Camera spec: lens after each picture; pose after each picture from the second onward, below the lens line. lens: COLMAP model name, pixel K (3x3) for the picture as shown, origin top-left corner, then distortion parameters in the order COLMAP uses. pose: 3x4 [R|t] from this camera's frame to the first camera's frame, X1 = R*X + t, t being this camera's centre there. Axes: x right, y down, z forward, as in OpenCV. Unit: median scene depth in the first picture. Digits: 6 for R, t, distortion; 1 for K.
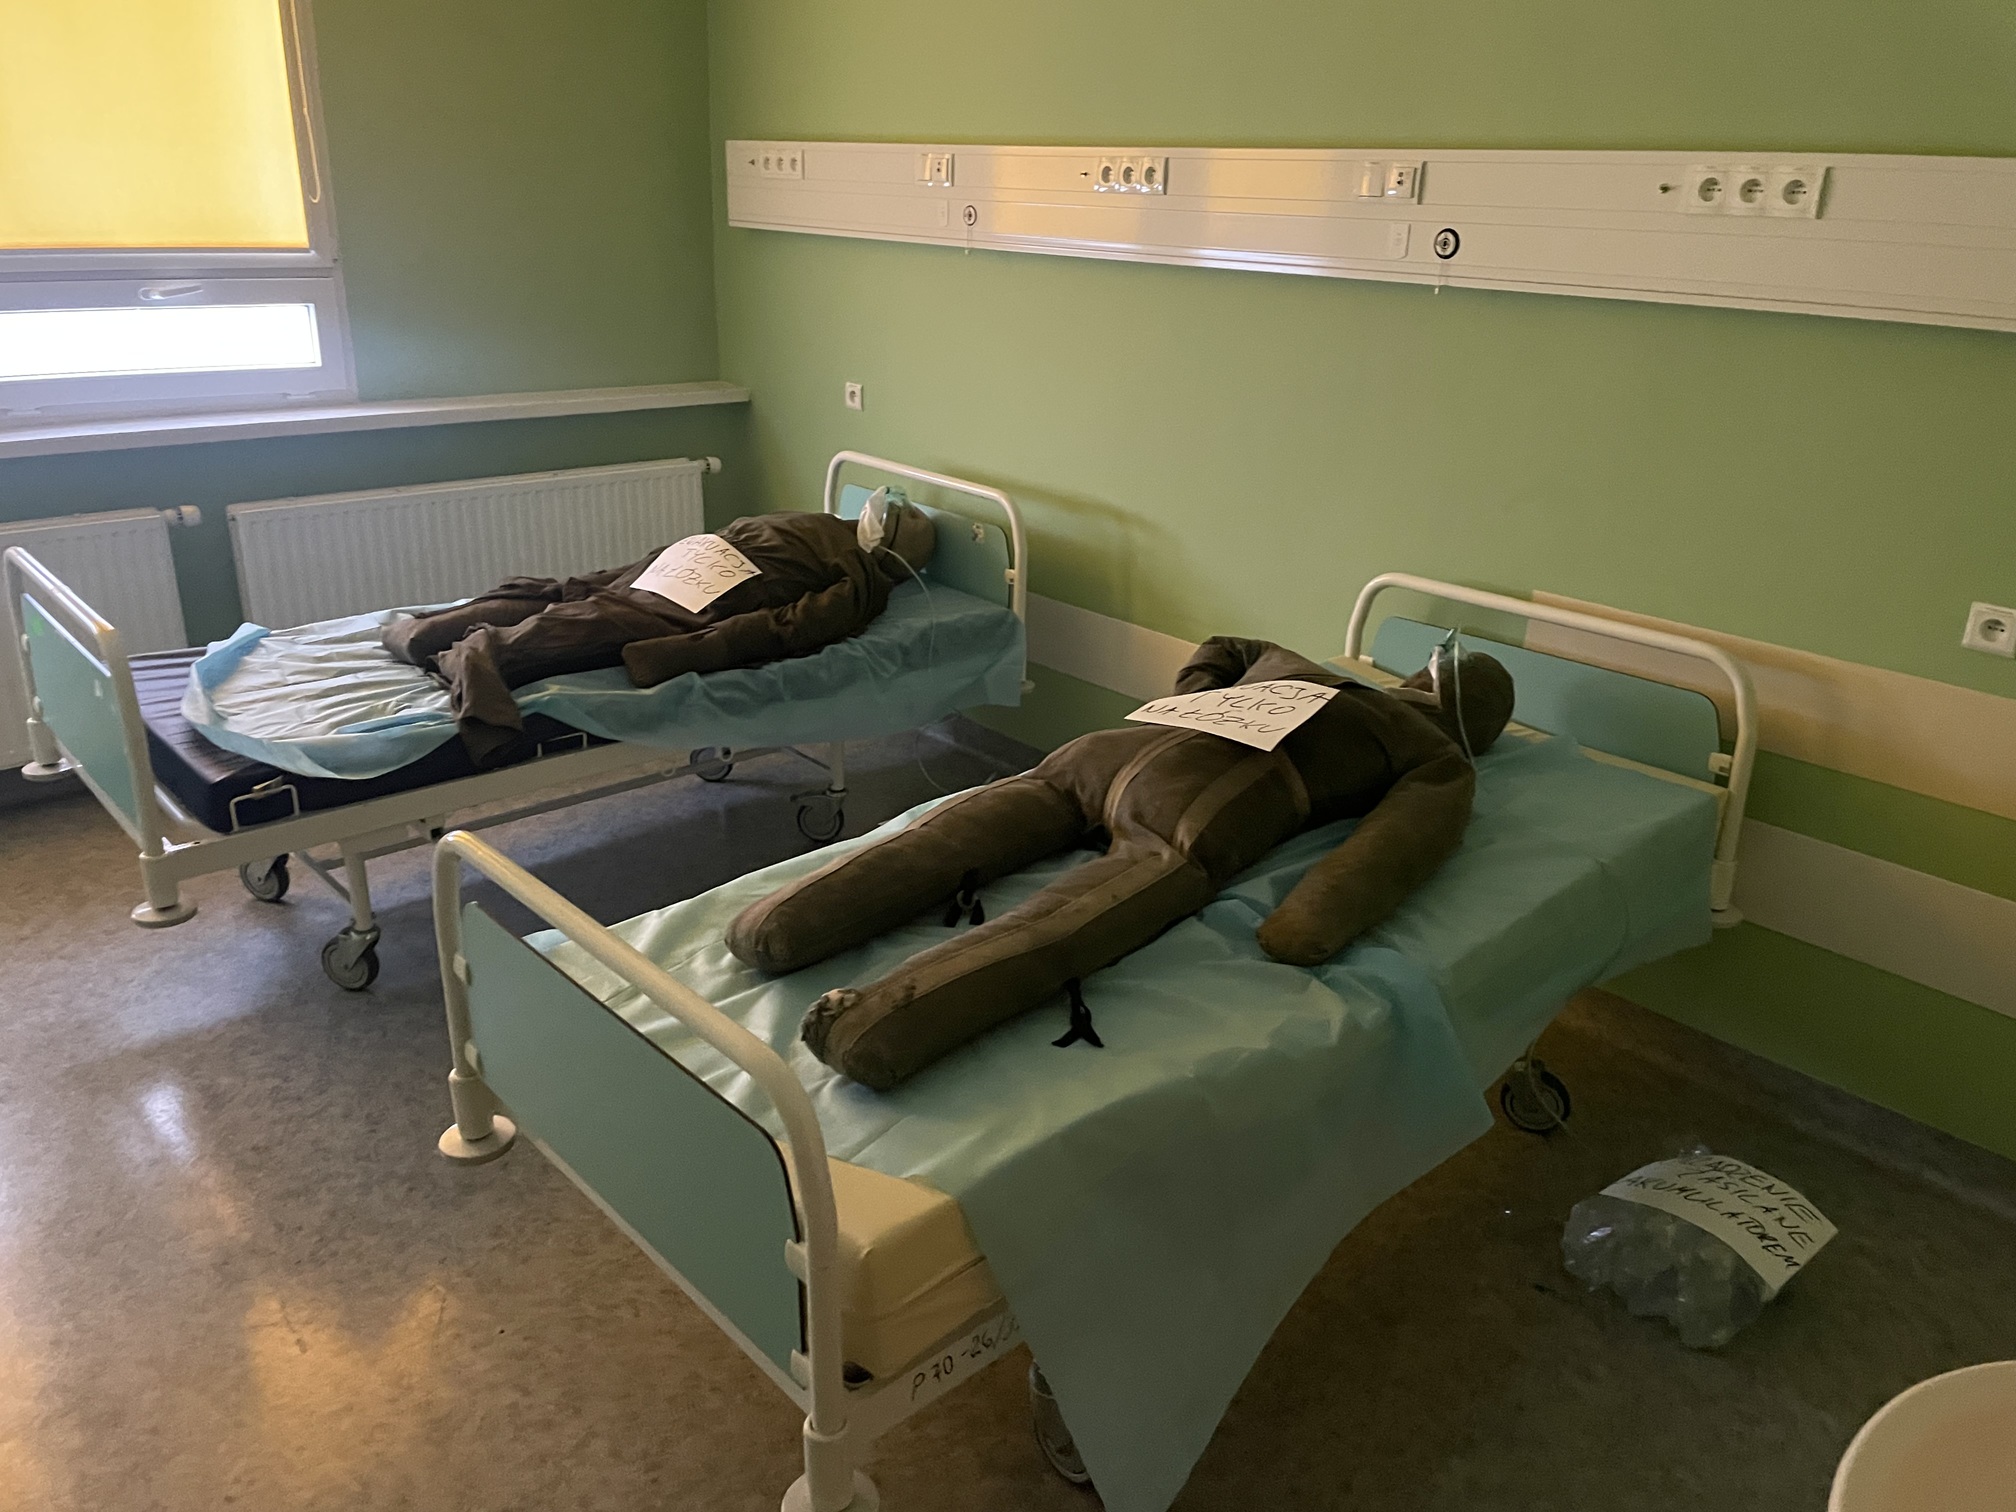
lens RADIAL K [[1567.7, 0, 1003.7], [0, 1567.7, 745.2], [0, 0, 1]] dist [0.086906, -0.066440]
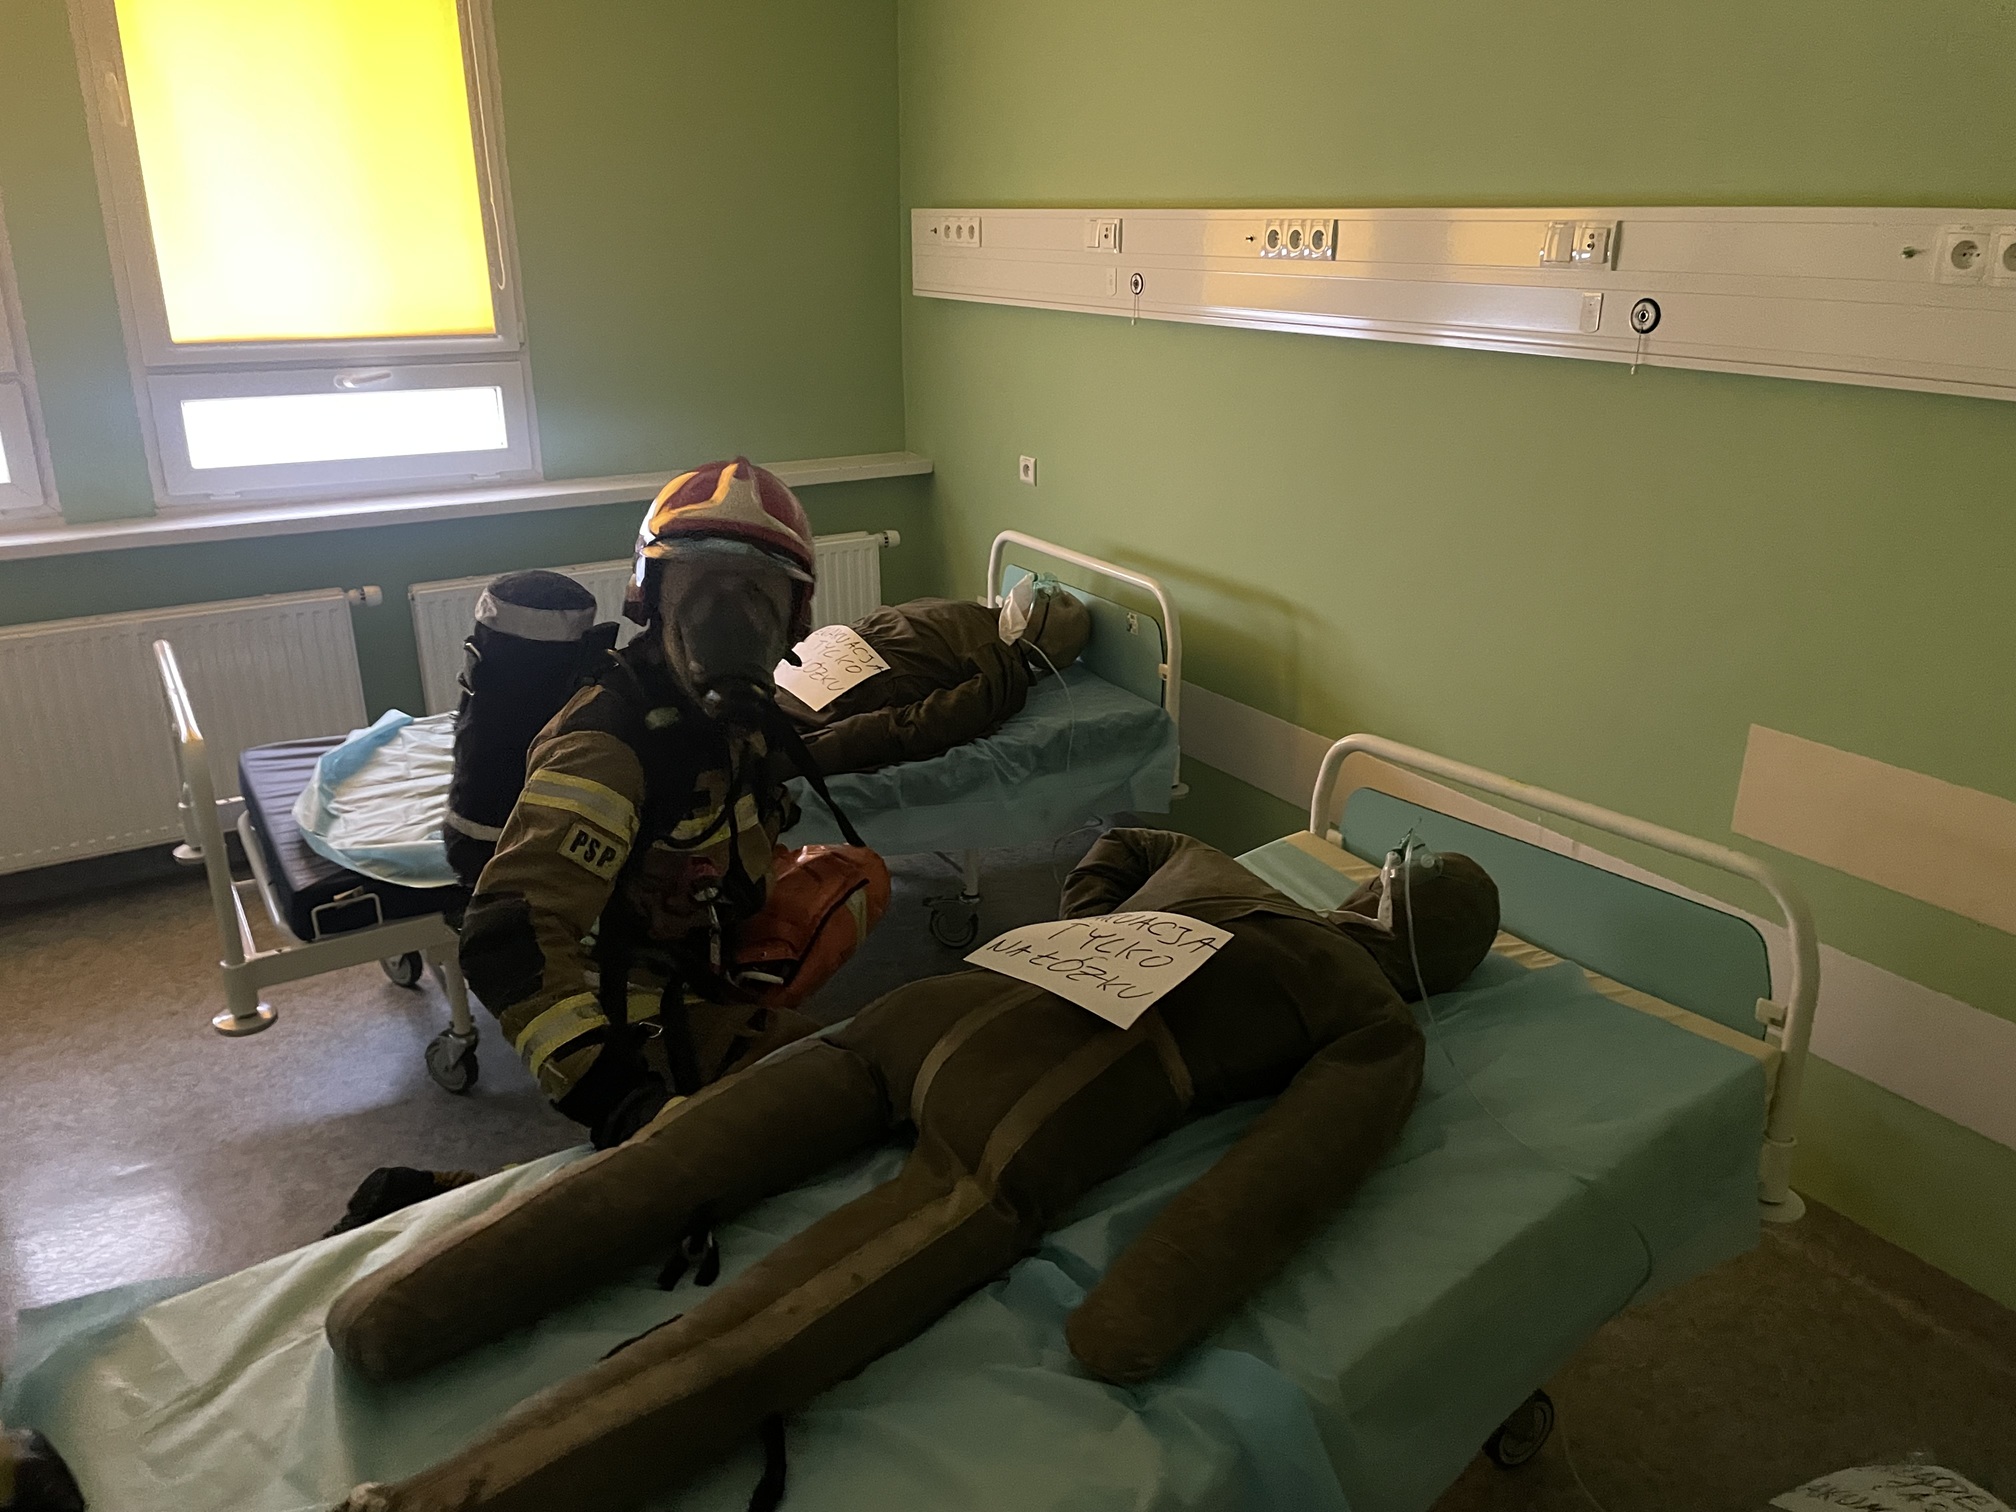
lens RADIAL K [[1567.7, 0, 1006.2], [0, 1567.7, 748.9], [0, 0, 1]] dist [0.086906, -0.066440]
pose [[0.981940, 0.030639, -0.186693, 0.092210], [-0.033204, 0.999392, -0.010627, -0.052281], [0.186254, 0.016634, 0.982361, 0.080592]]
